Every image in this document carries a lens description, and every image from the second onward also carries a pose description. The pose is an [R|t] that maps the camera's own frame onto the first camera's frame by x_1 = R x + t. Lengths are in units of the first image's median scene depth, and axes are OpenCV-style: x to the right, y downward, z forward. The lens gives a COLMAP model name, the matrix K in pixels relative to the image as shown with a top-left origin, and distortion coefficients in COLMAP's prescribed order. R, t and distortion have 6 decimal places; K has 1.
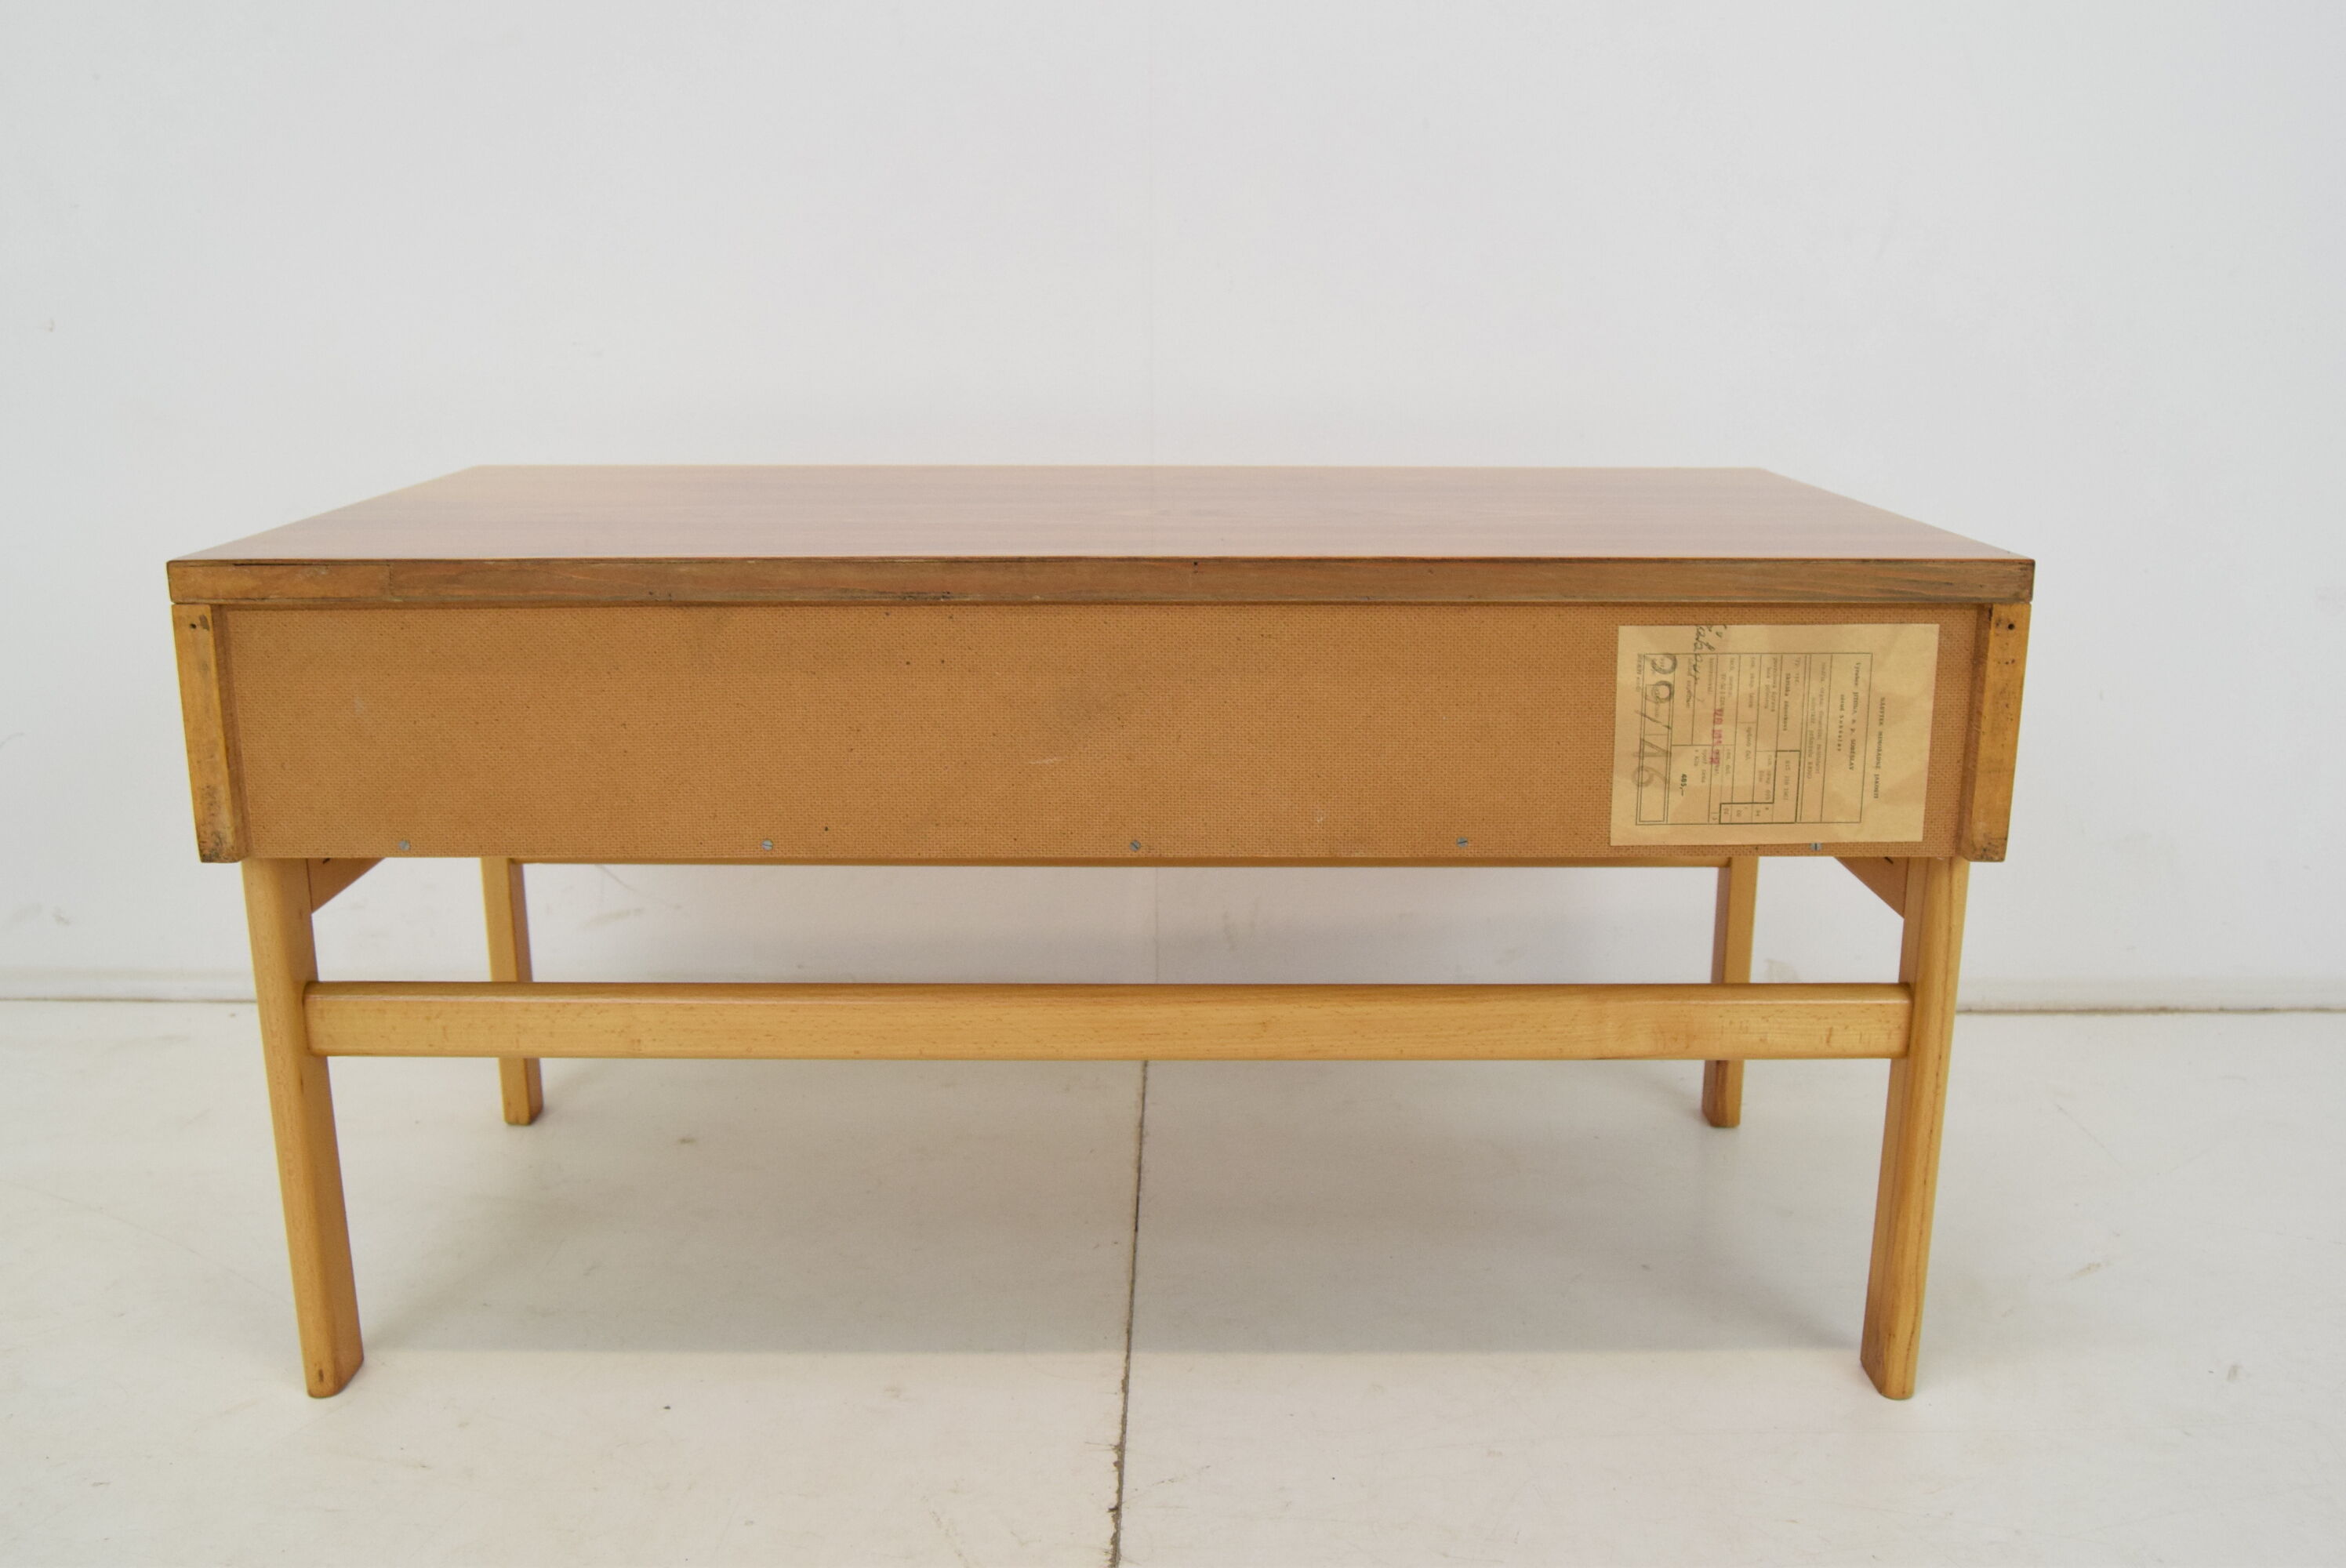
lens RADIAL K [[2033.8, 0, 1173.0], [0, 2033.8, 784.0], [0, 0, 1]] dist [-0.079768, -0.000598]
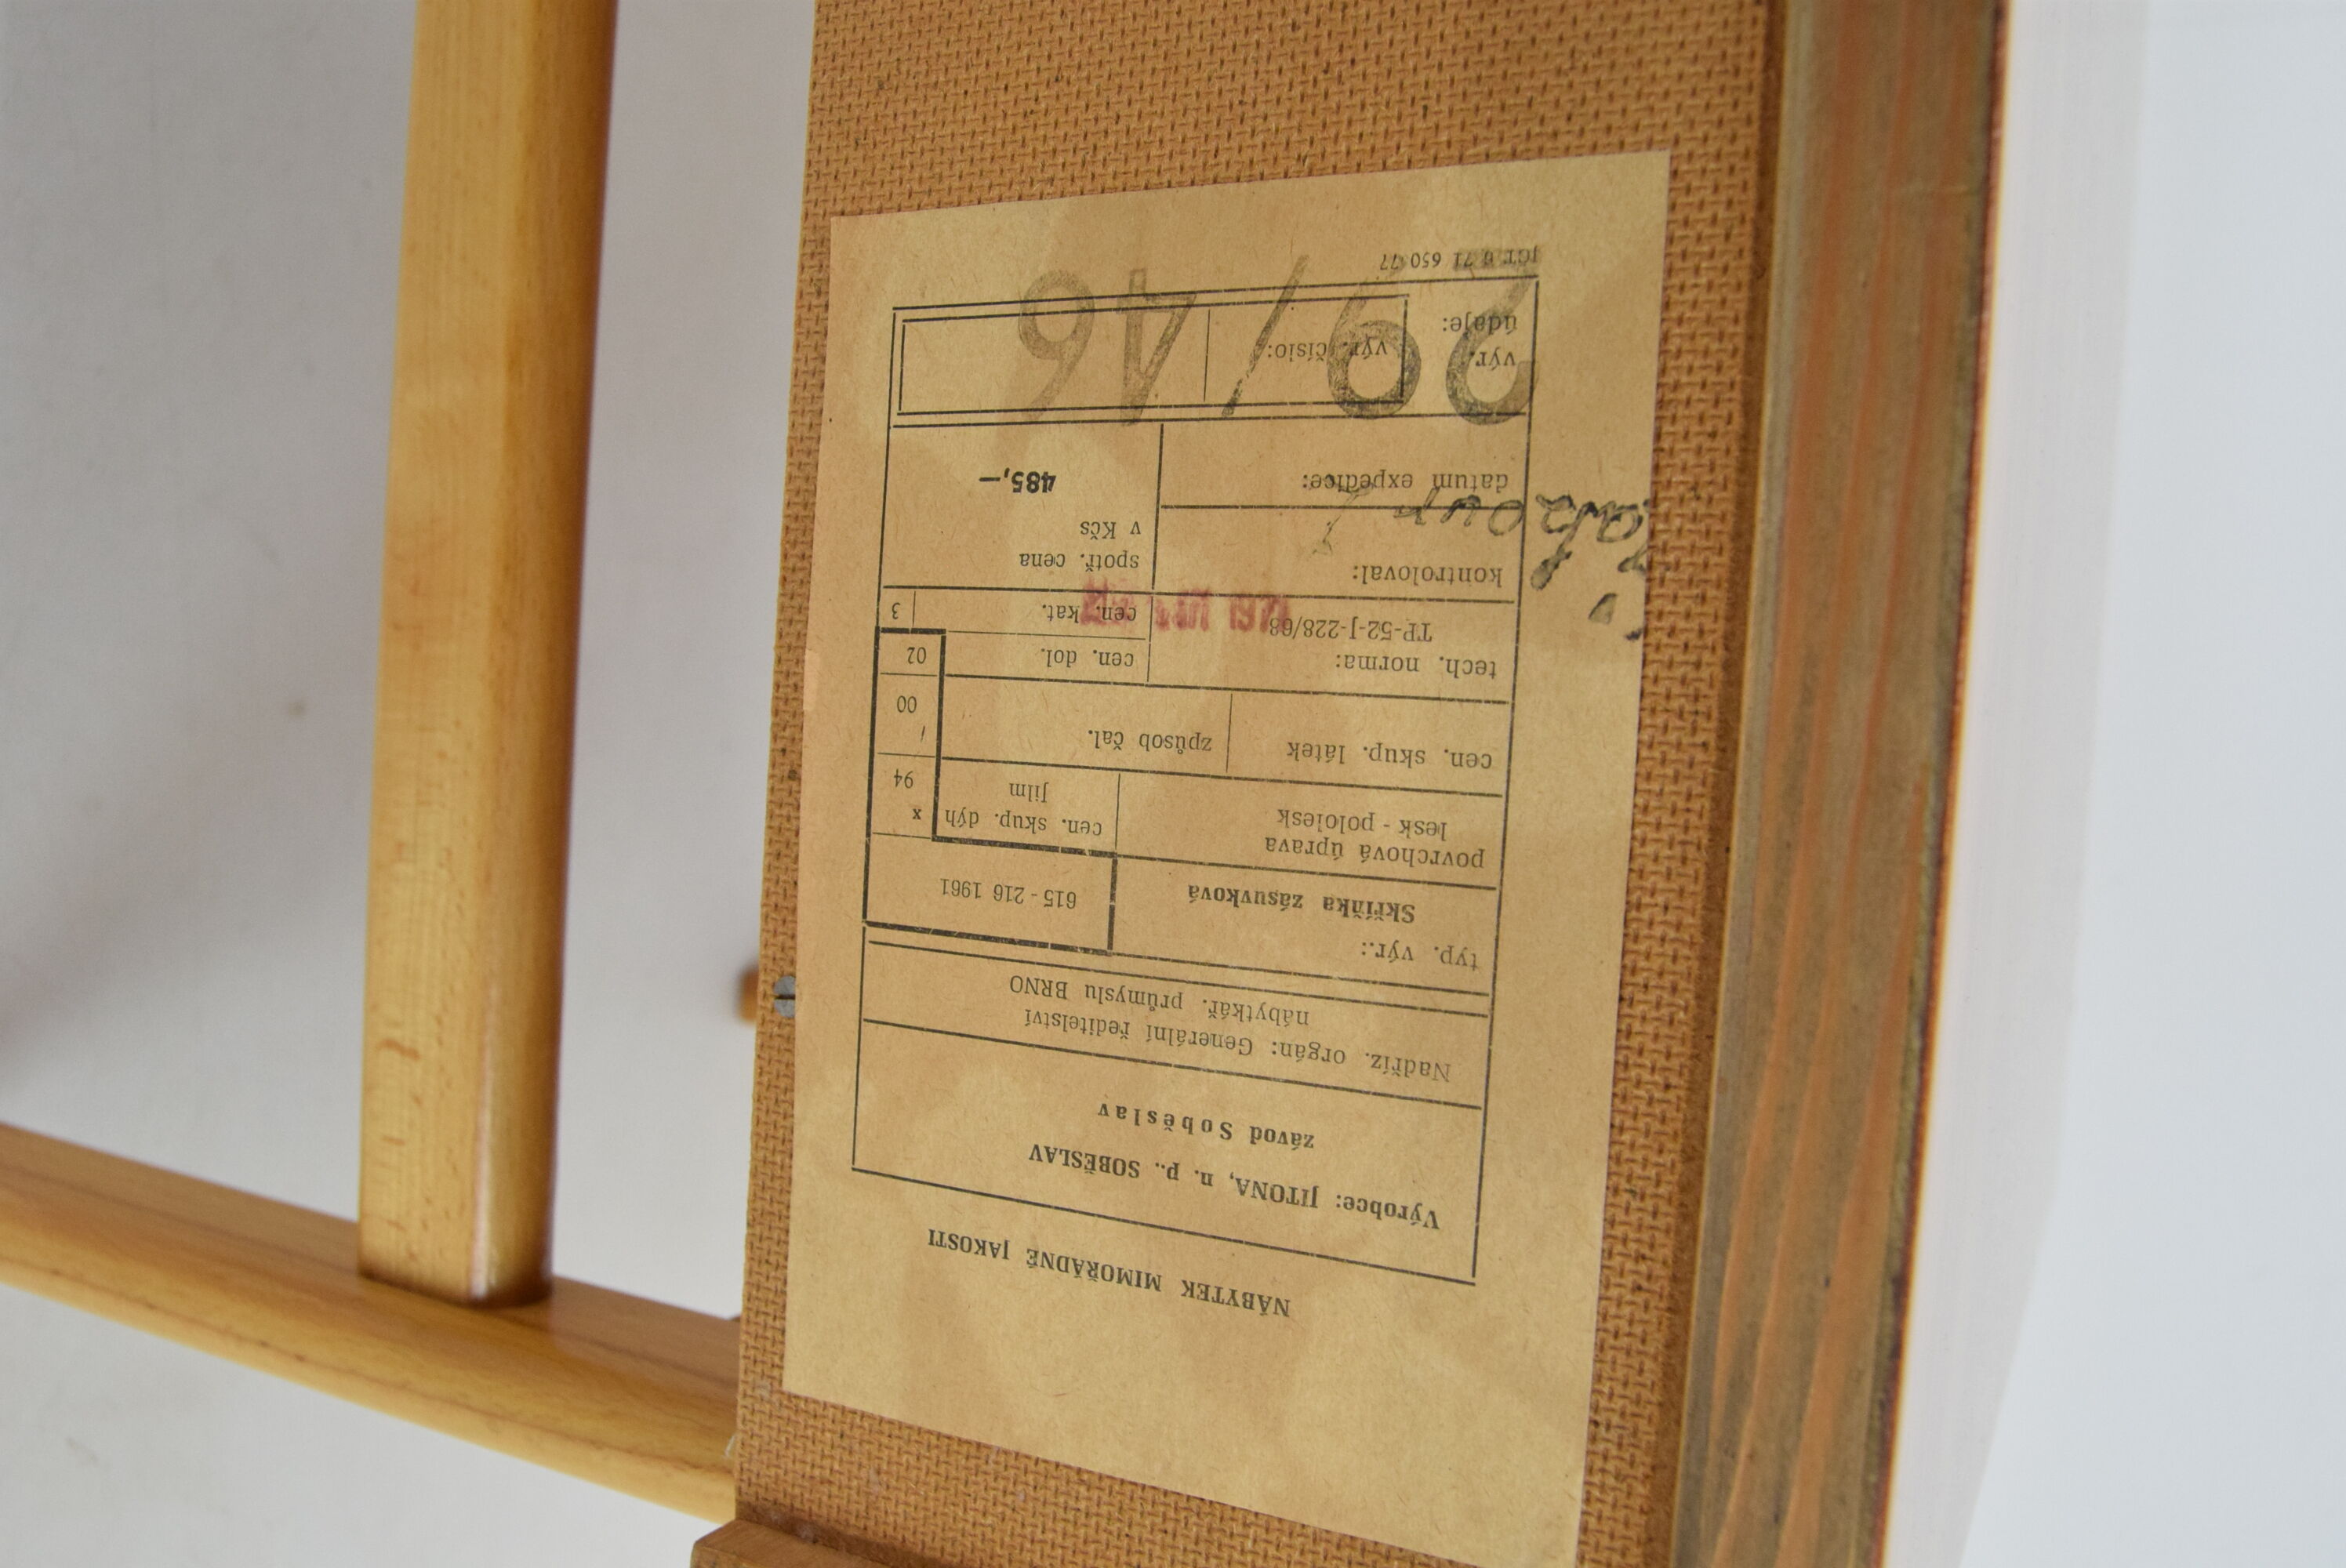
lens RADIAL K [[2033.8, 0, 1173.0], [0, 2033.8, 784.0], [0, 0, 1]] dist [-0.079768, -0.000598]
pose [[-0.062188, 0.996603, 0.053989, 0.277272], [-0.973465, -0.072503, 0.217045, -0.076850], [0.220223, -0.039059, 0.974667, 0.762439]]
